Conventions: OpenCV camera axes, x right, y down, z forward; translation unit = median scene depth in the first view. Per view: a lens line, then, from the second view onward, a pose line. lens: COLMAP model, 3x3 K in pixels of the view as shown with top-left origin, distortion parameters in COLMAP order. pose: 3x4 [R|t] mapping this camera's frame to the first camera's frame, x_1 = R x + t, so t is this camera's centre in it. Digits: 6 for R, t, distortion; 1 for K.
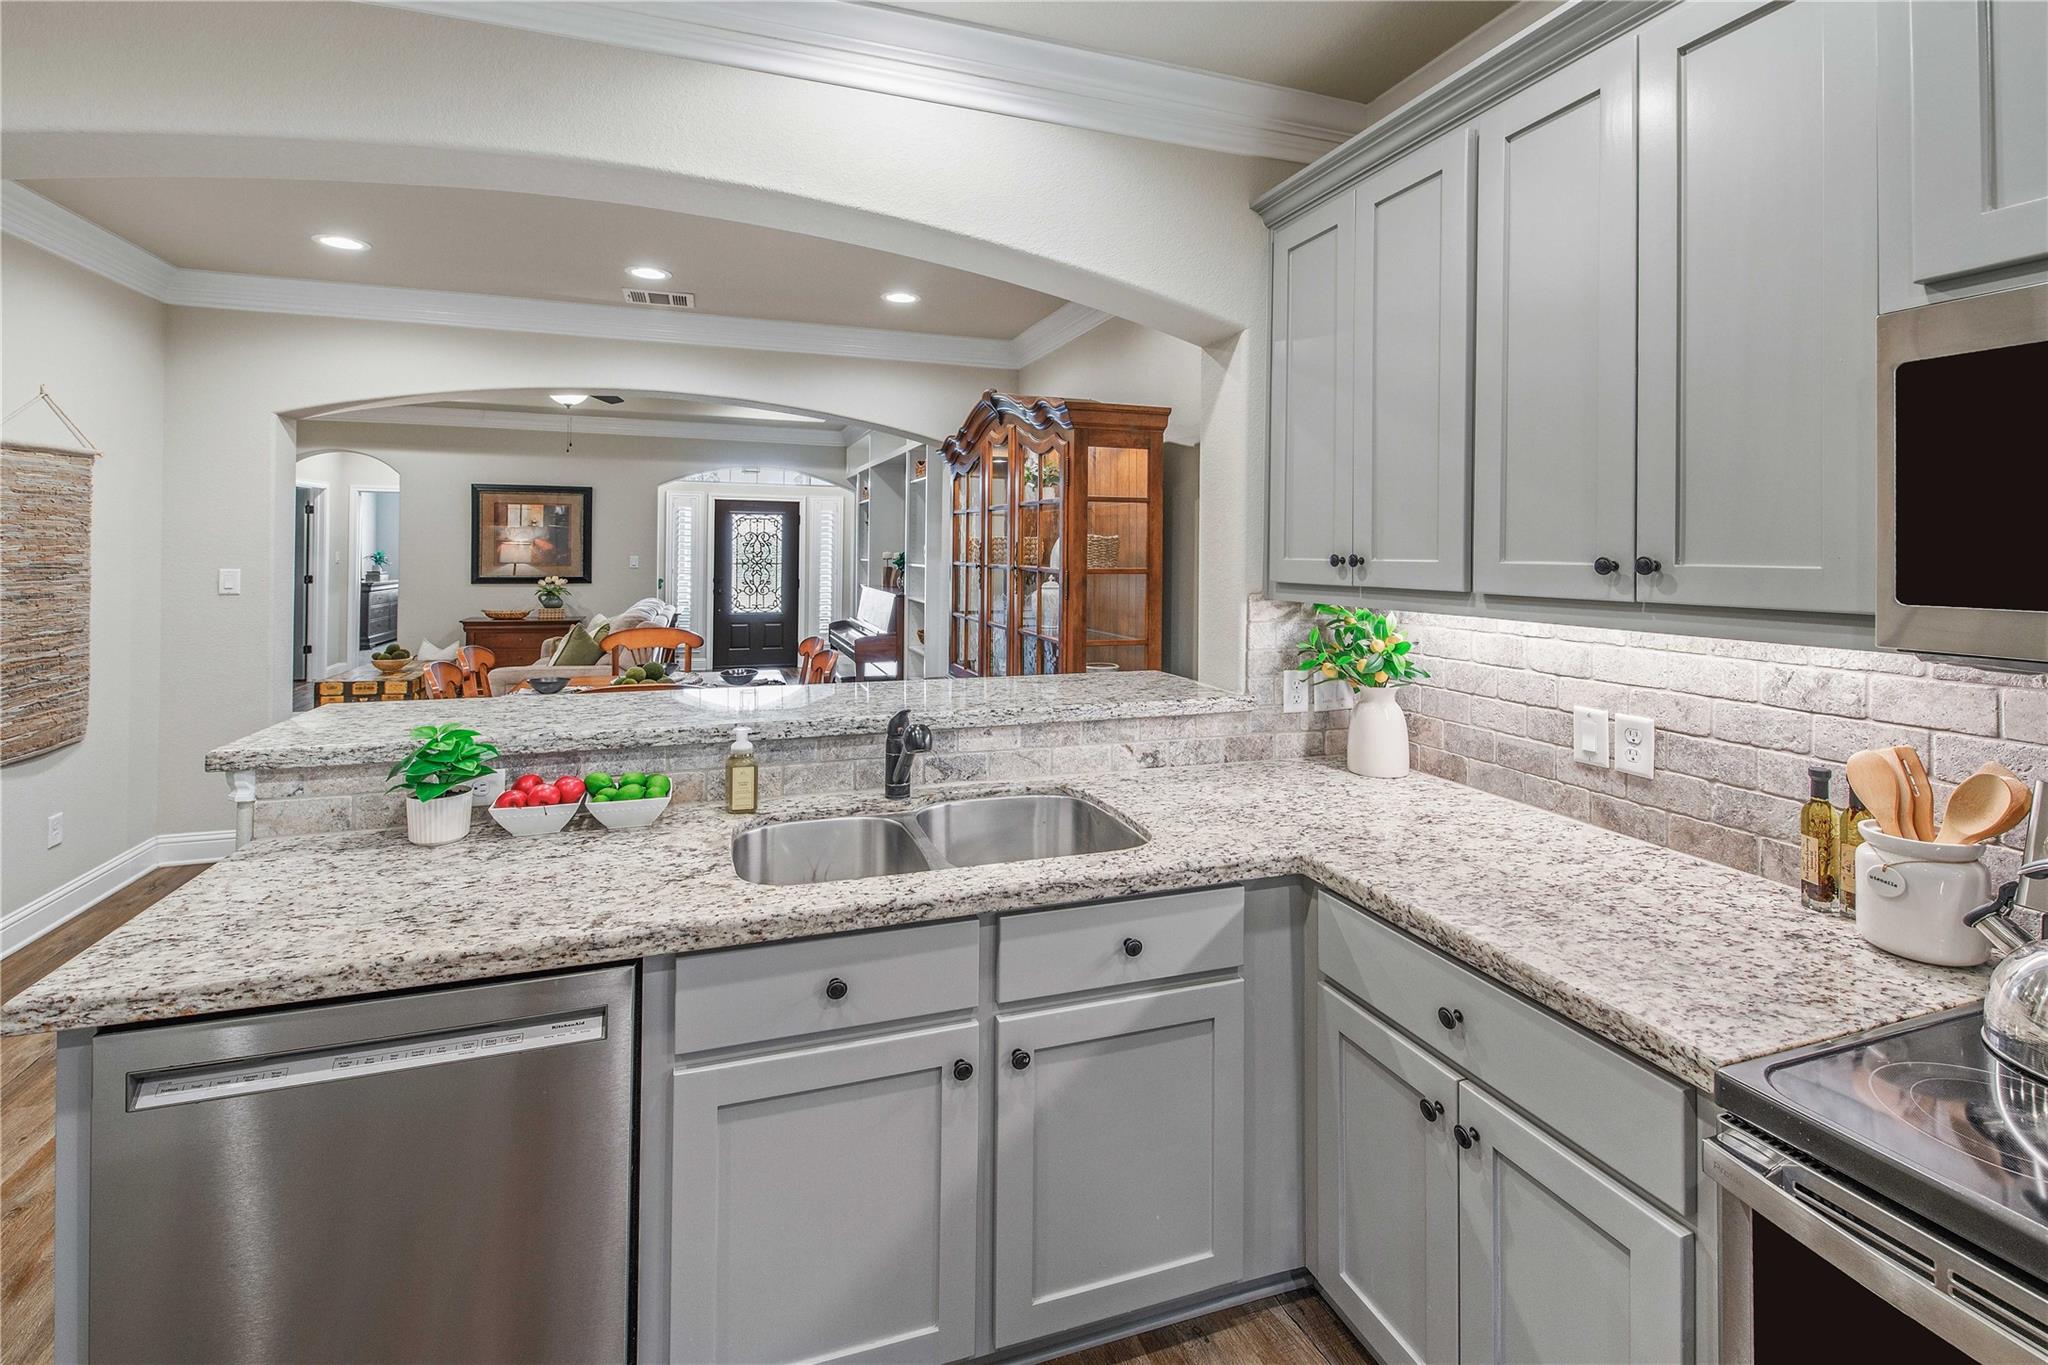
lens RADIAL K [[930.9, 0, 1099.1], [0, 930.9, 553.9], [0, 0, 1]] dist [0.009125, -0.003577]
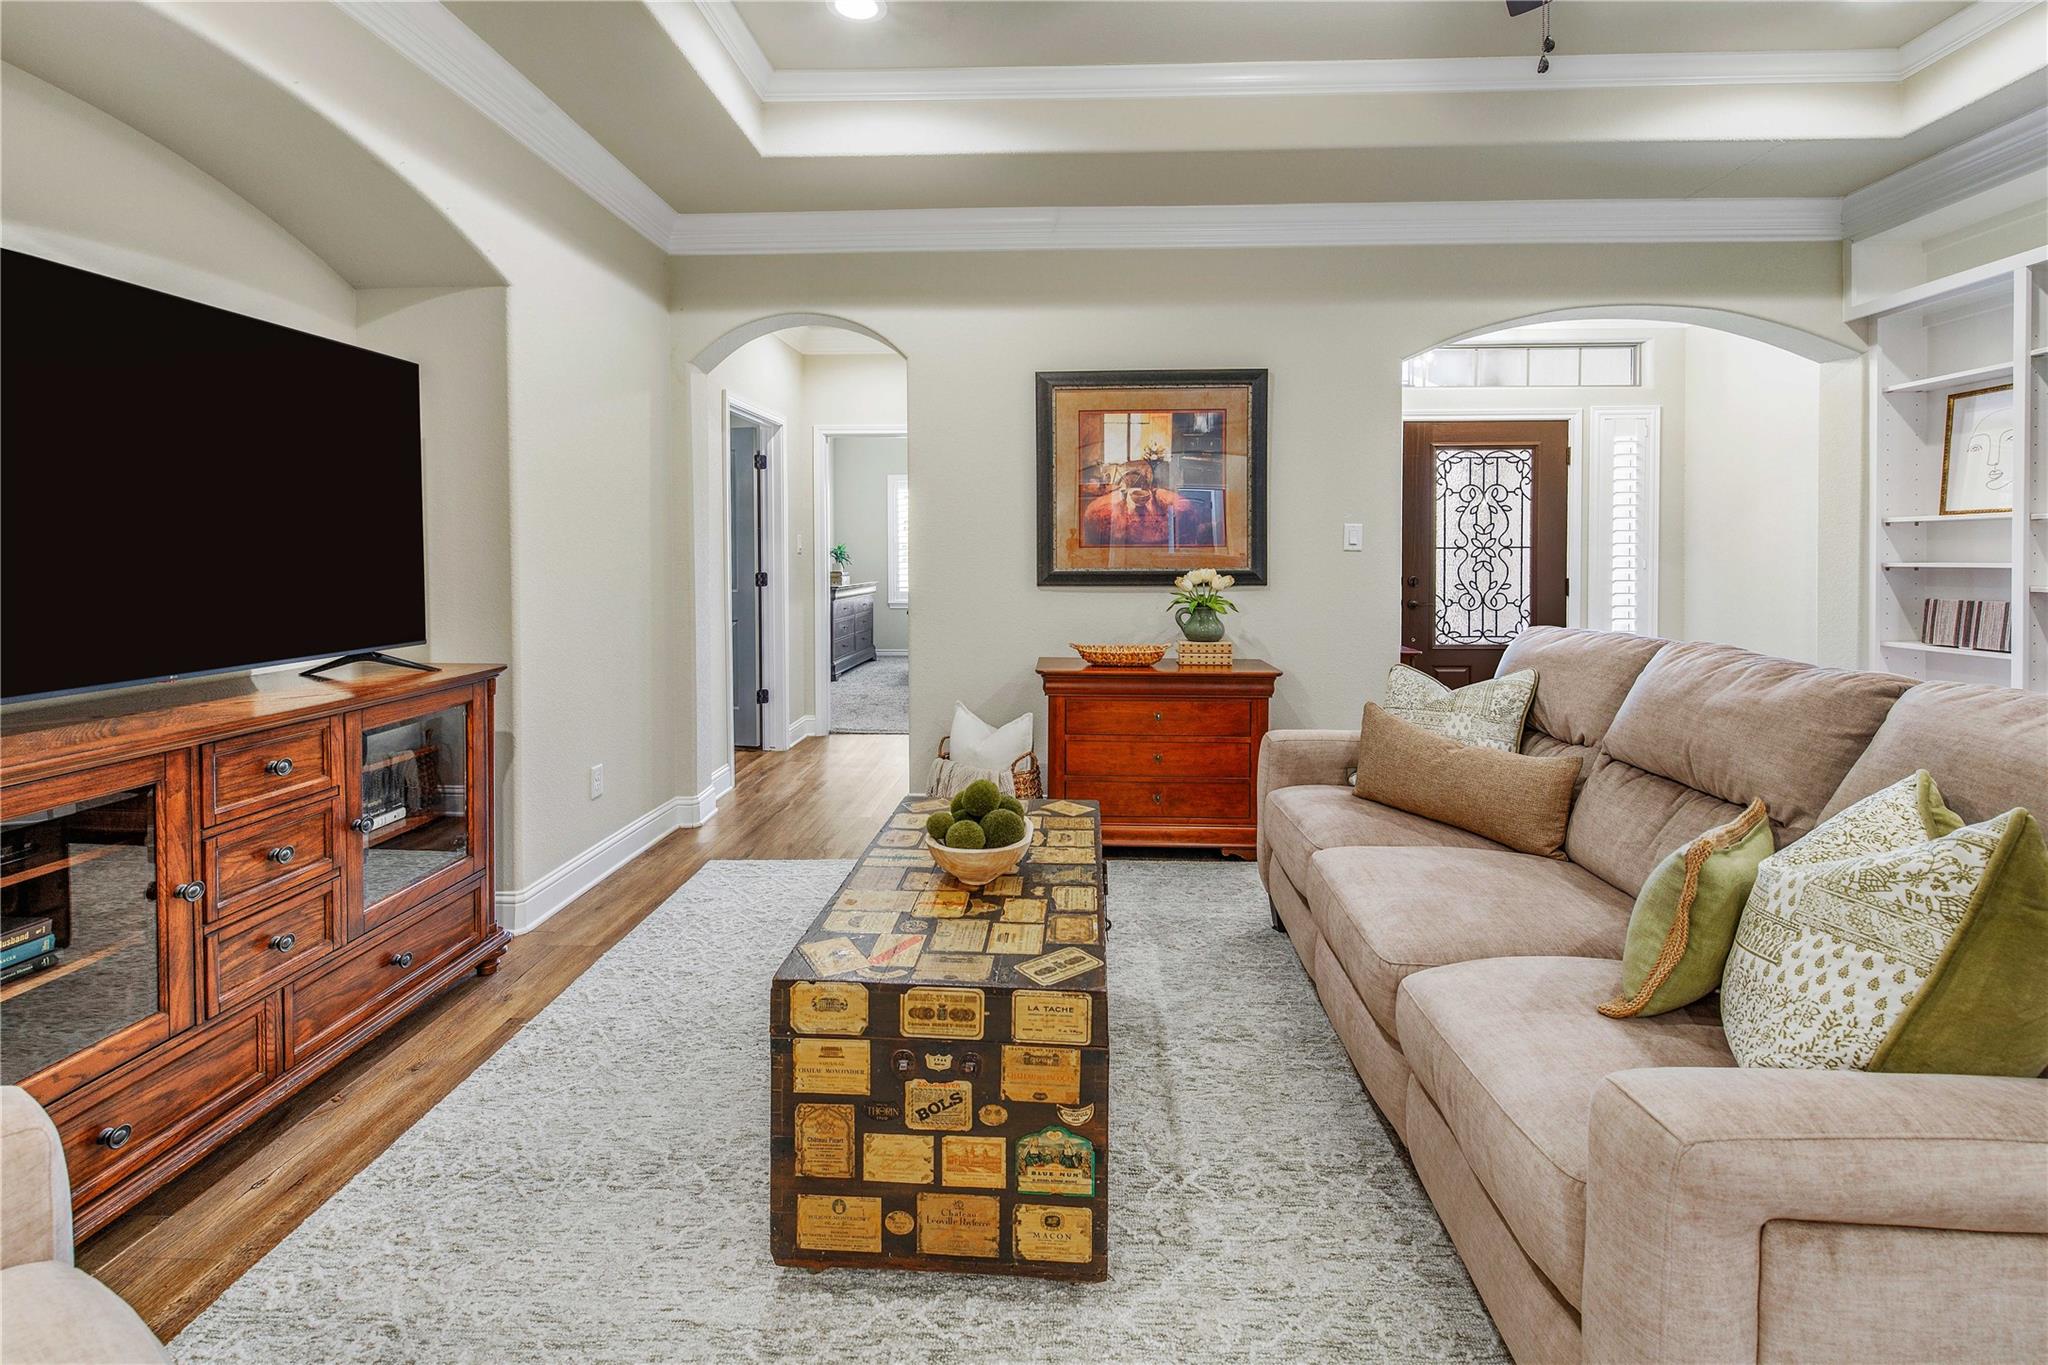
lens RADIAL K [[930.9, 0, 1051.4], [0, 930.9, 573.2], [0, 0, 1]] dist [0.009125, -0.003577]
pose [[0.918697, -0.004684, -0.394935, -0.473917], [0.009287, 0.999909, 0.009743, 0.020849], [0.394854, -0.012619, 0.918657, 0.563927]]
